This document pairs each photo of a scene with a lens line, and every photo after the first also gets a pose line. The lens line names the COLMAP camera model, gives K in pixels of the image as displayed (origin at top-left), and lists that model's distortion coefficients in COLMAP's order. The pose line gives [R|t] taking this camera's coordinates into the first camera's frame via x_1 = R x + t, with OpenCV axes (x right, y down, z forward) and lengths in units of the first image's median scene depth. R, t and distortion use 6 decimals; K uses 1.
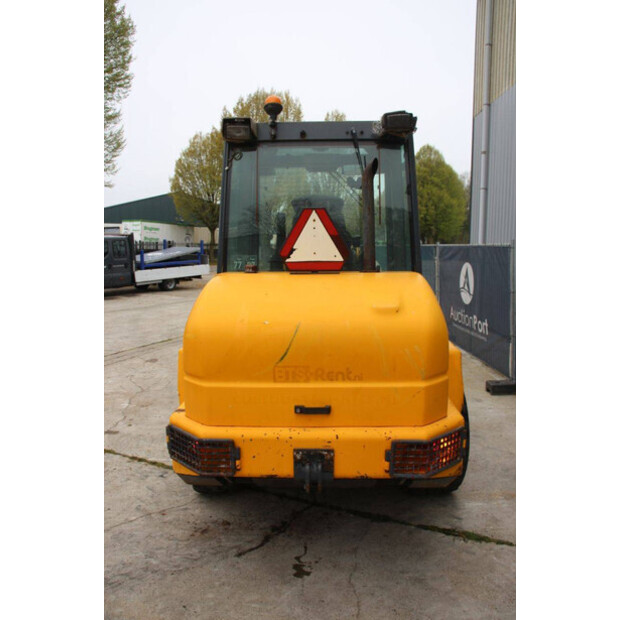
lens RADIAL K [[530.9, 0, 310.0], [0, 530.9, 310.0], [0, 0, 1]] dist [-0.186084, 0.170525]
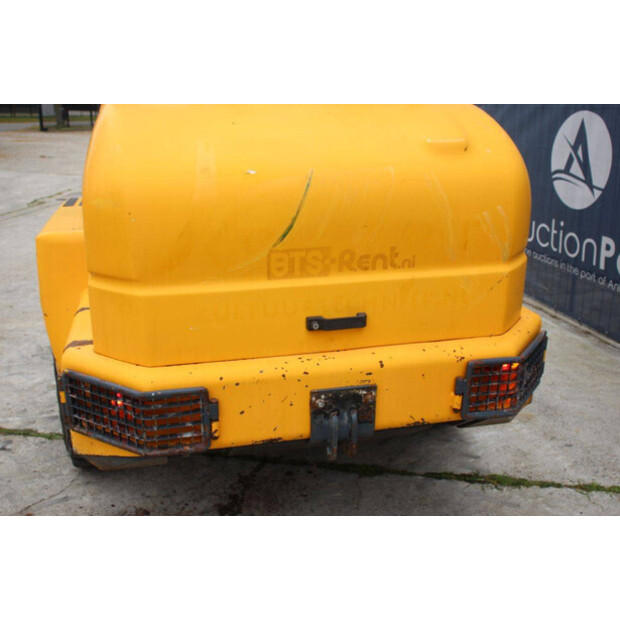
lens RADIAL K [[666.4, 0, 310.0], [0, 666.4, 310.0], [0, 0, 1]] dist [-0.115605, 0.204919]
pose [[0.959390, -0.074626, 0.272033, -0.223287], [0.022550, 0.981575, 0.189743, 0.035473], [-0.281180, -0.175903, 0.943396, 0.314128]]
